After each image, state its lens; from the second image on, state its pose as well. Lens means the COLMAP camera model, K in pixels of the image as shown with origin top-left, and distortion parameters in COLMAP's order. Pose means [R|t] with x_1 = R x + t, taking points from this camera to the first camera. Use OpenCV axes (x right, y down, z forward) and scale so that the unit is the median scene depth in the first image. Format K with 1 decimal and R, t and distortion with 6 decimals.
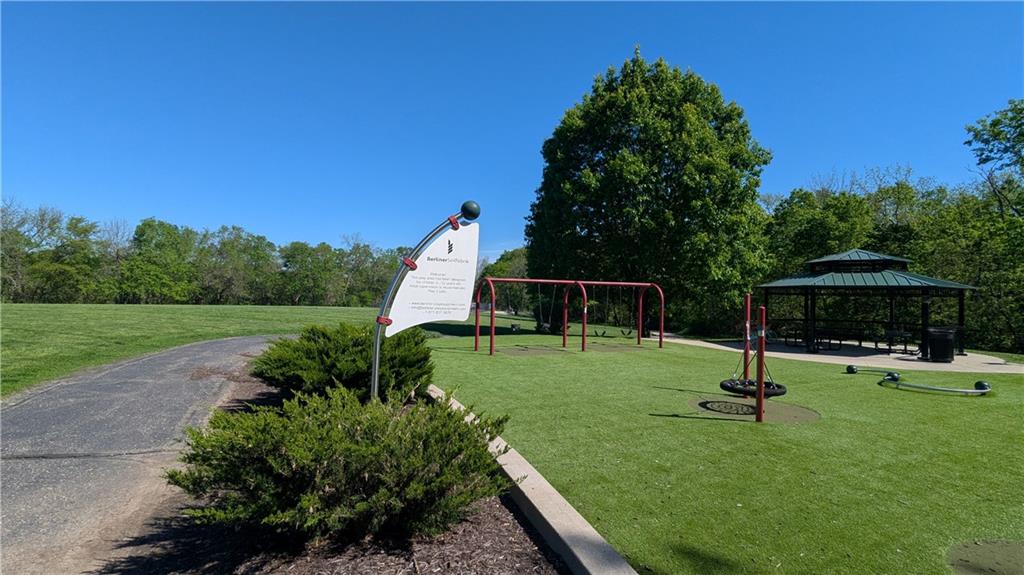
lens RADIAL K [[480.2, 0, 515.4], [0, 480.2, 288.2], [0, 0, 1]] dist [-0.003764, 0.002886]
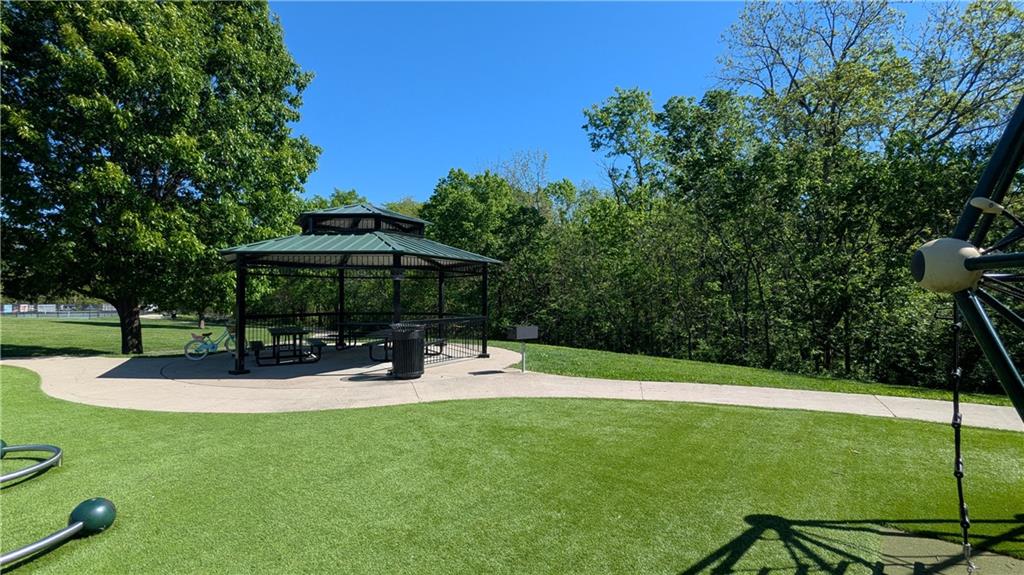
lens RADIAL K [[480.2, 0, 518.7], [0, 480.2, 297.4], [0, 0, 1]] dist [-0.003764, 0.002886]
pose [[0.879479, -0.019033, 0.475557, 0.414794], [0.007546, 0.999632, 0.026052, 0.020930], [-0.475878, -0.019324, 0.879299, 0.230143]]
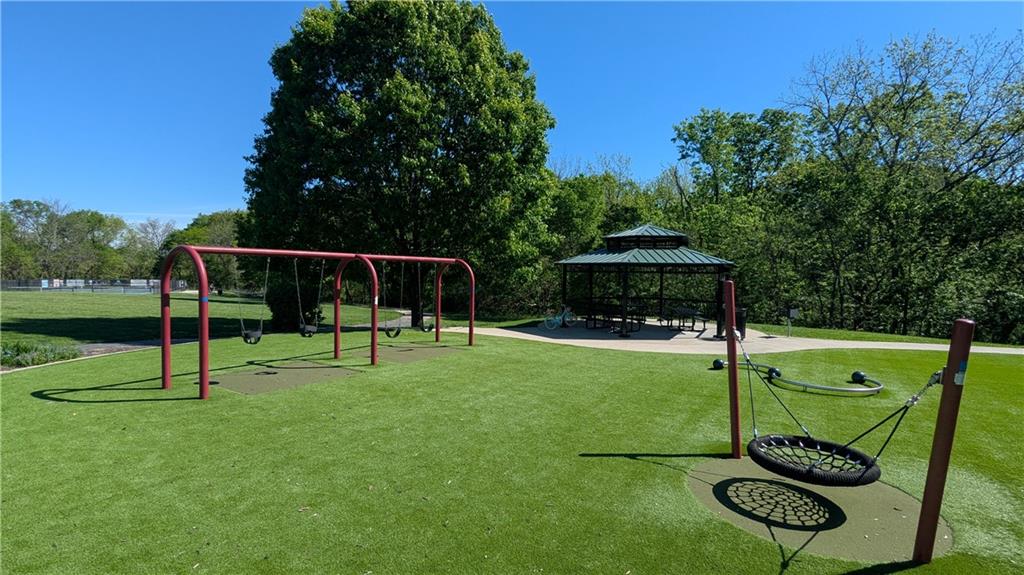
lens RADIAL K [[480.2, 0, 511.3], [0, 480.2, 286.4], [0, 0, 1]] dist [-0.003764, 0.002886]
pose [[0.850011, -0.022020, 0.526304, -0.021442], [-0.005166, 0.998729, 0.050130, -0.003131], [-0.526739, -0.045330, 0.848818, 0.230807]]
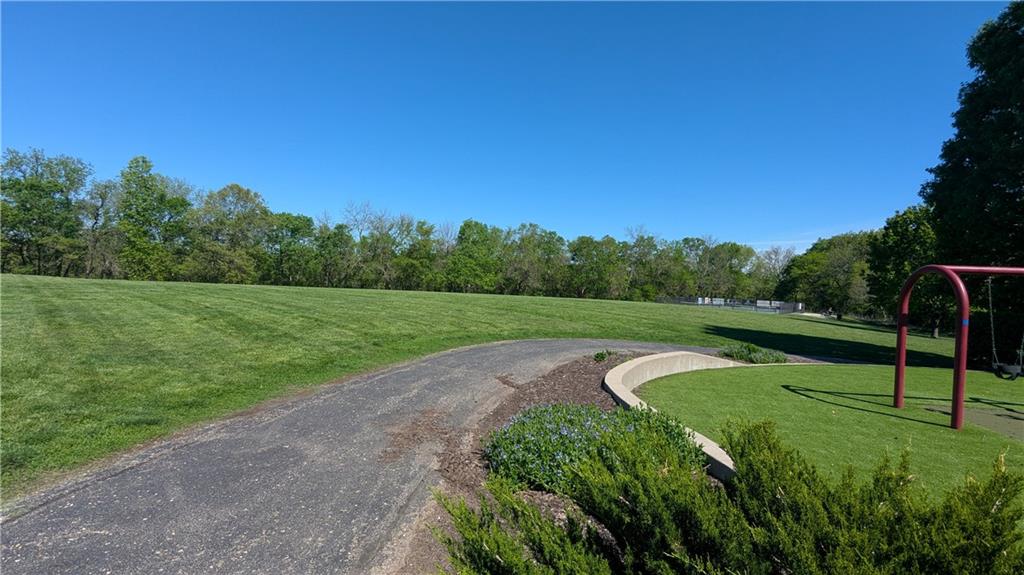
lens RADIAL K [[480.2, 0, 516.5], [0, 480.2, 291.3], [0, 0, 1]] dist [-0.003764, 0.002886]
pose [[0.844600, 0.027257, -0.534704, -0.094009], [-0.017093, 0.999567, 0.023954, 0.000466], [0.535126, -0.011092, 0.844700, 0.213343]]
